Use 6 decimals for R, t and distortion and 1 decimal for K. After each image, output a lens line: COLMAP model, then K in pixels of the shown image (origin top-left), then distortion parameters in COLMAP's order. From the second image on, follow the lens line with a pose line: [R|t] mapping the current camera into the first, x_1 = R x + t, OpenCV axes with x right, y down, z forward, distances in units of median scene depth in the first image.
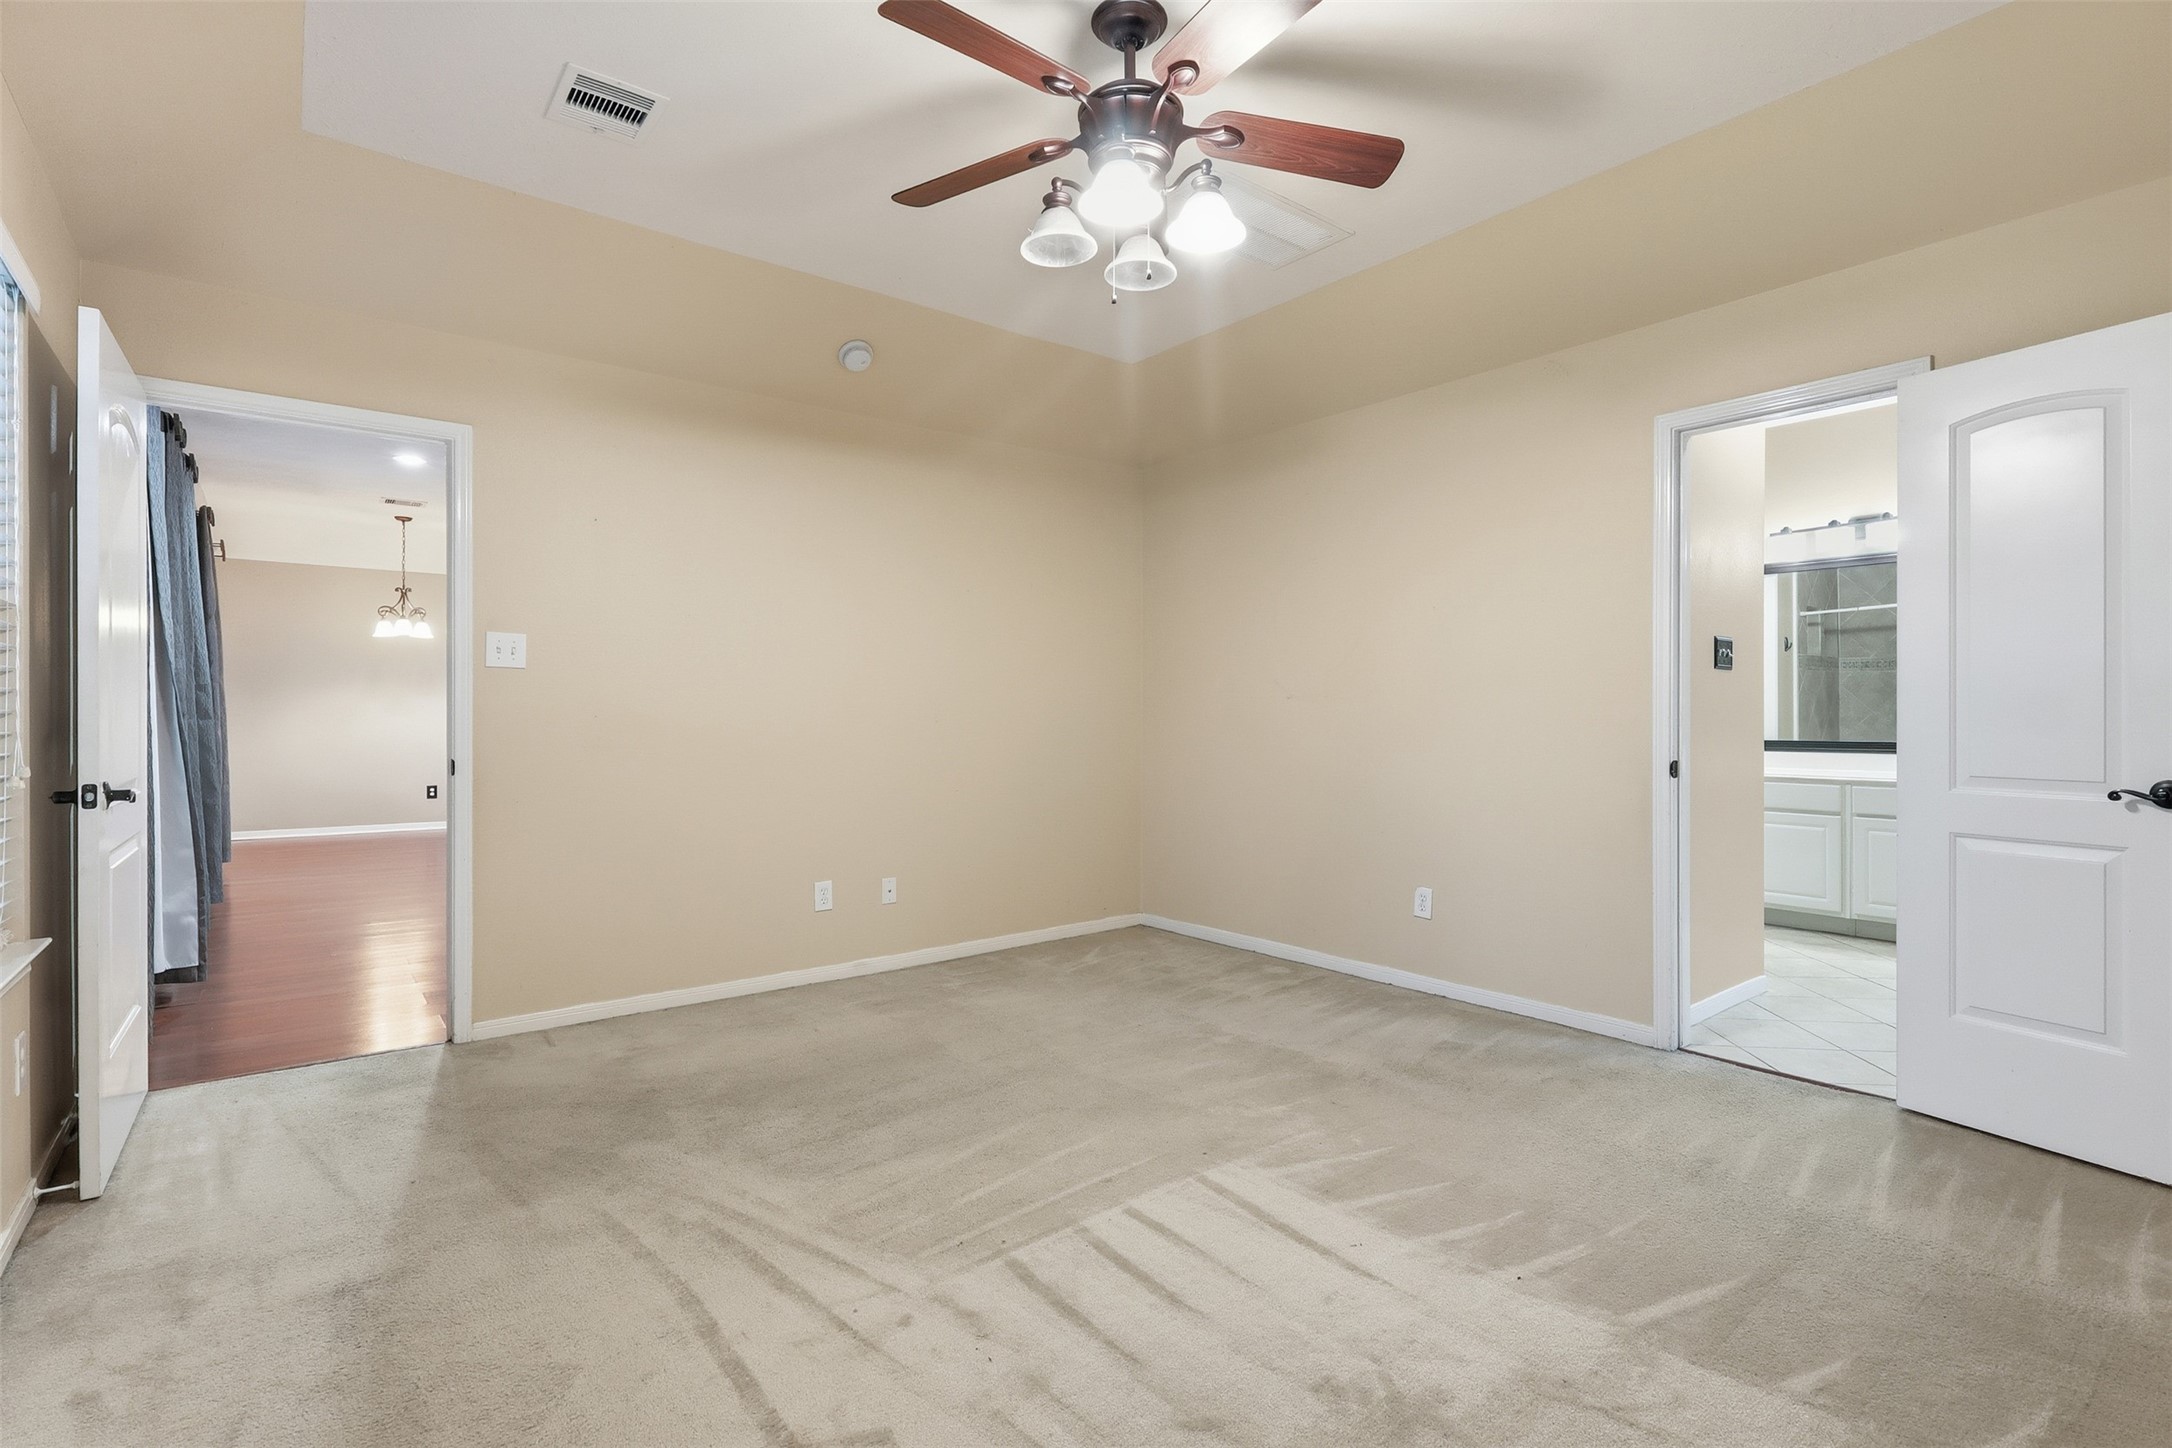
lens RADIAL K [[1017.2, 0, 1080.9], [0, 1017.2, 719.3], [0, 0, 1]] dist [-0.000112, 0.000009]
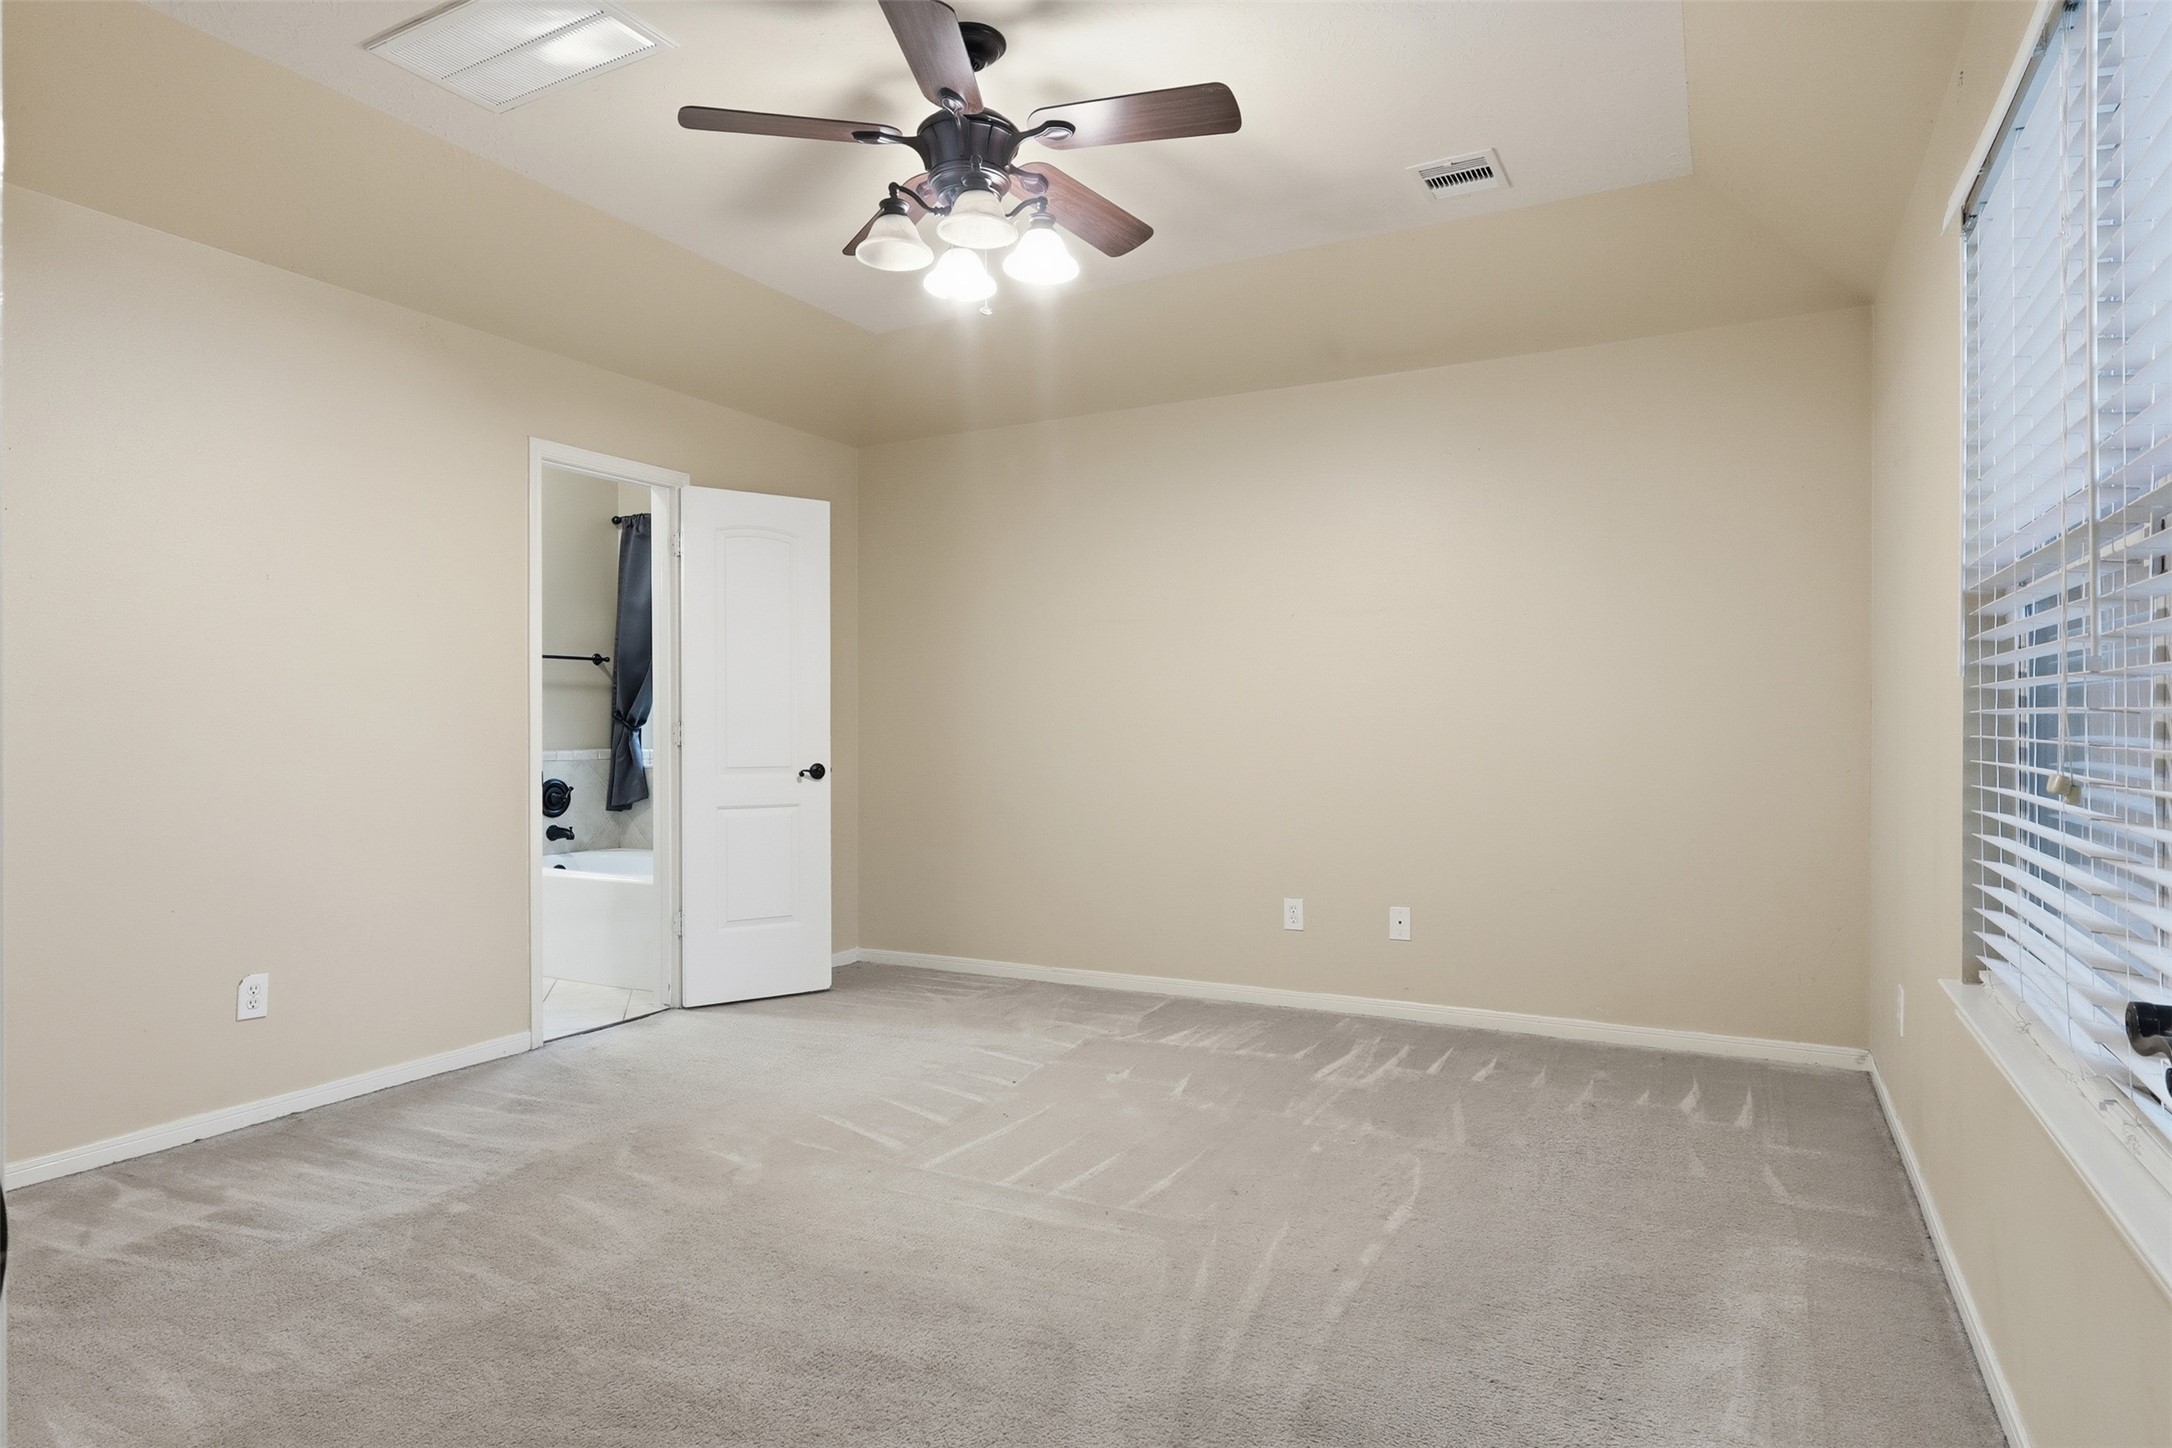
lens RADIAL K [[1204.8, 0, 1083.0], [0, 1204.8, 728.7], [0, 0, 1]] dist [-0.009155, 0.000807]
pose [[-0.408596, 0.003964, 0.912707, -0.715255], [0.007376, 0.999972, -0.001041, 0.000541], [-0.912686, 0.006306, -0.408614, 0.894670]]
